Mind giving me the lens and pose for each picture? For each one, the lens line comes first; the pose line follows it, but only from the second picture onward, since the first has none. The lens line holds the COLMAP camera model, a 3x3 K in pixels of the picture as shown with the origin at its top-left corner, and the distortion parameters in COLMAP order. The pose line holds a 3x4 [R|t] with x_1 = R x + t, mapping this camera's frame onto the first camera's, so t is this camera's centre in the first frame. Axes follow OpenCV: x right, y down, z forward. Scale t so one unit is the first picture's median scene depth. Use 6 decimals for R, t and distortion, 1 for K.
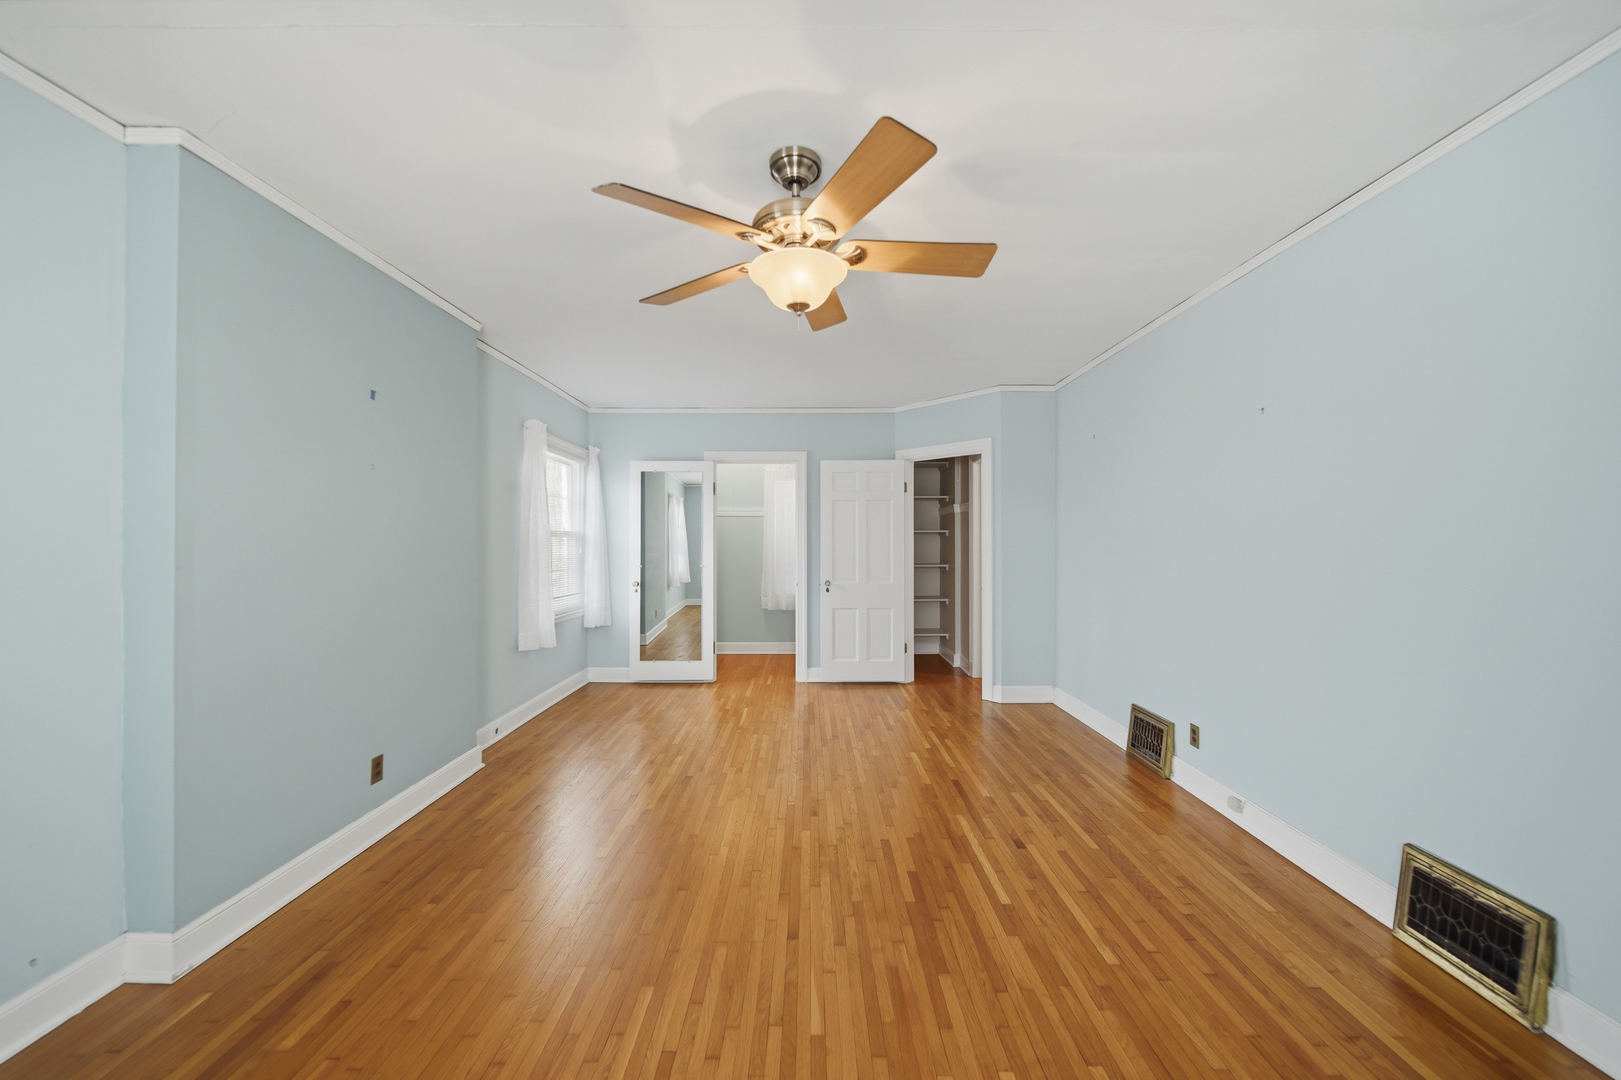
lens RADIAL K [[578.6, 0, 810.5], [0, 578.6, 540.0], [0, 0, 1]] dist [-0.001439, -0.000276]
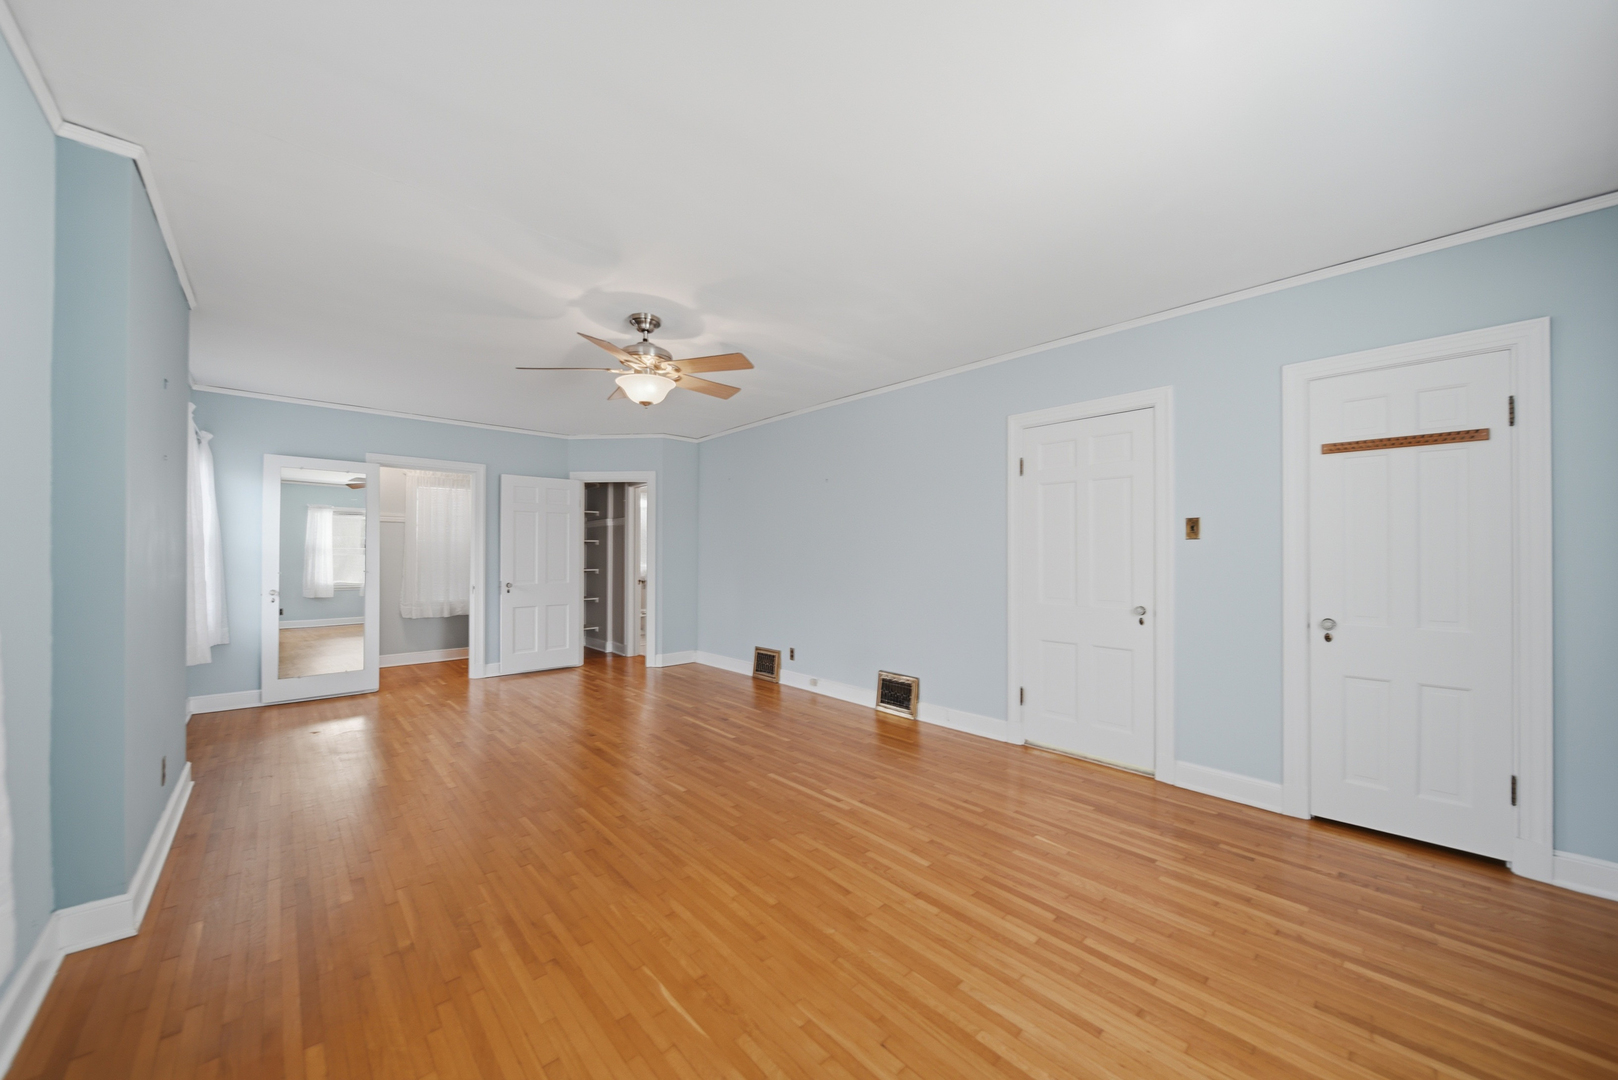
lens RADIAL K [[577.5, 0, 809.0], [0, 577.5, 540.0], [0, 0, 1]] dist [-0.001439, -0.000276]
pose [[0.739663, 0.019928, 0.672682, -0.479256], [-0.001215, 0.999599, -0.028276, 0.031168], [-0.672976, 0.020098, 0.739391, -0.349086]]
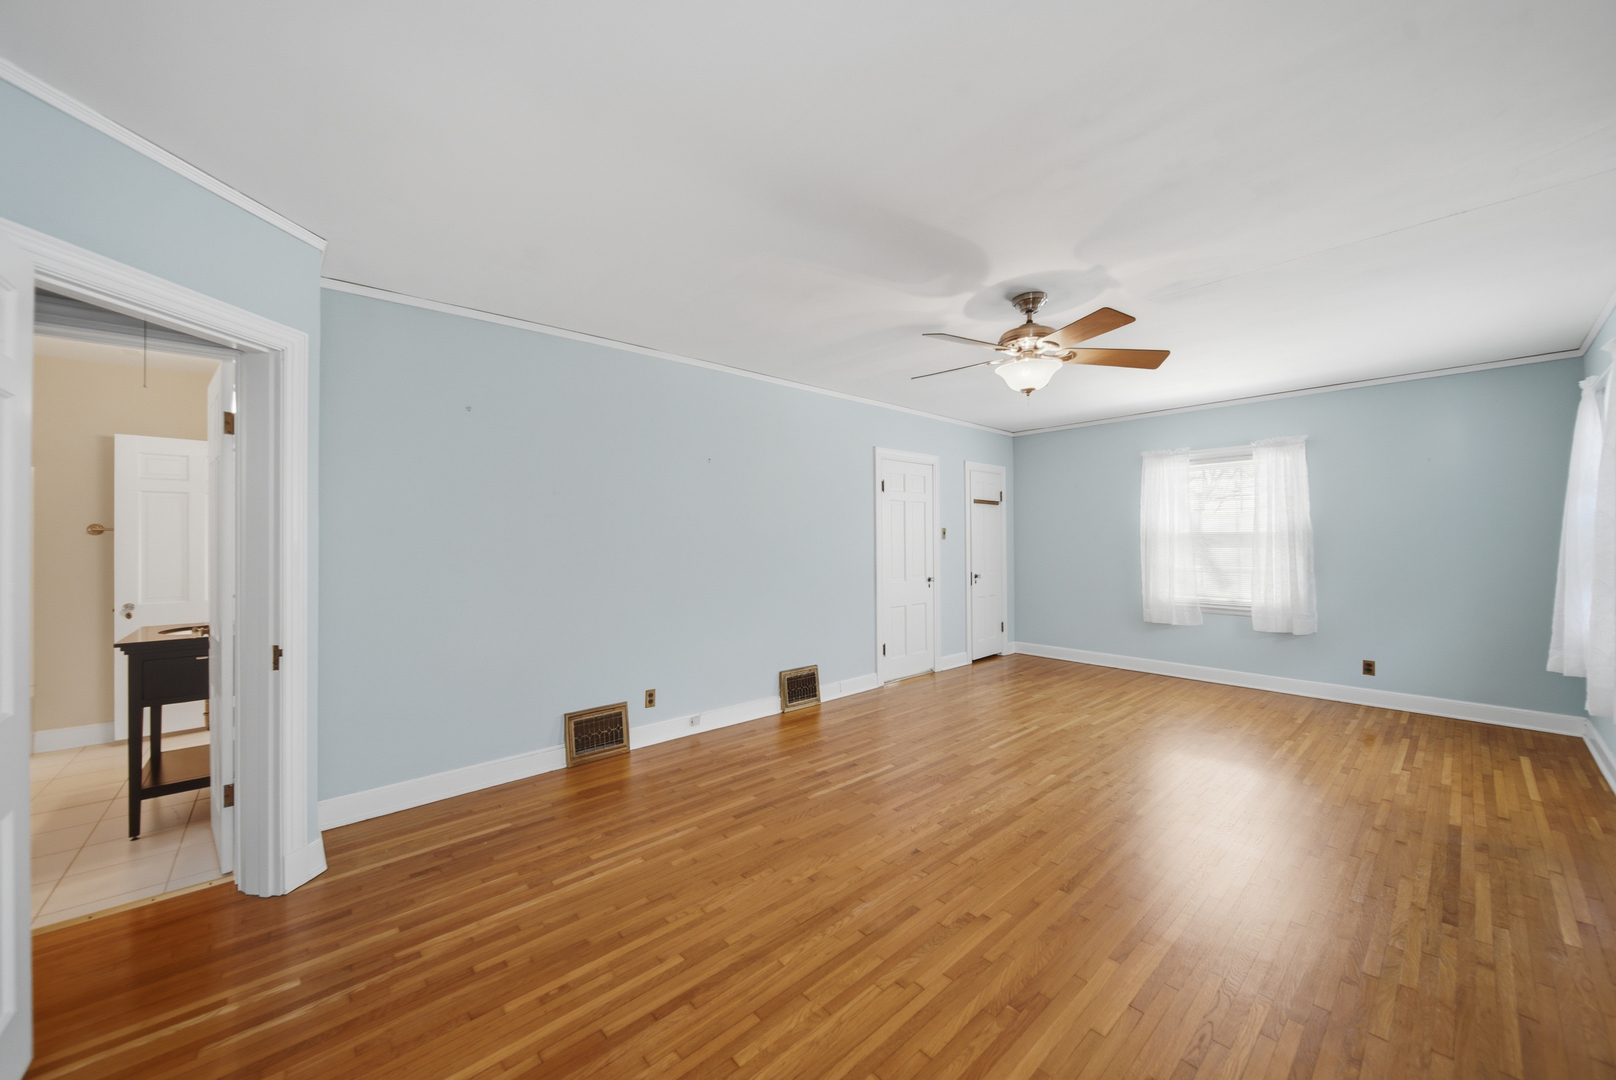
lens RADIAL K [[600.2, 0, 800.5], [0, 600.2, 534.0], [0, 0, 1]] dist [-0.000397, -0.000092]
pose [[-0.663591, 0.007263, 0.748061, -0.485702], [0.005610, 0.999973, -0.004732, -0.007958], [-0.748075, 0.001056, -0.663613, 1.497267]]
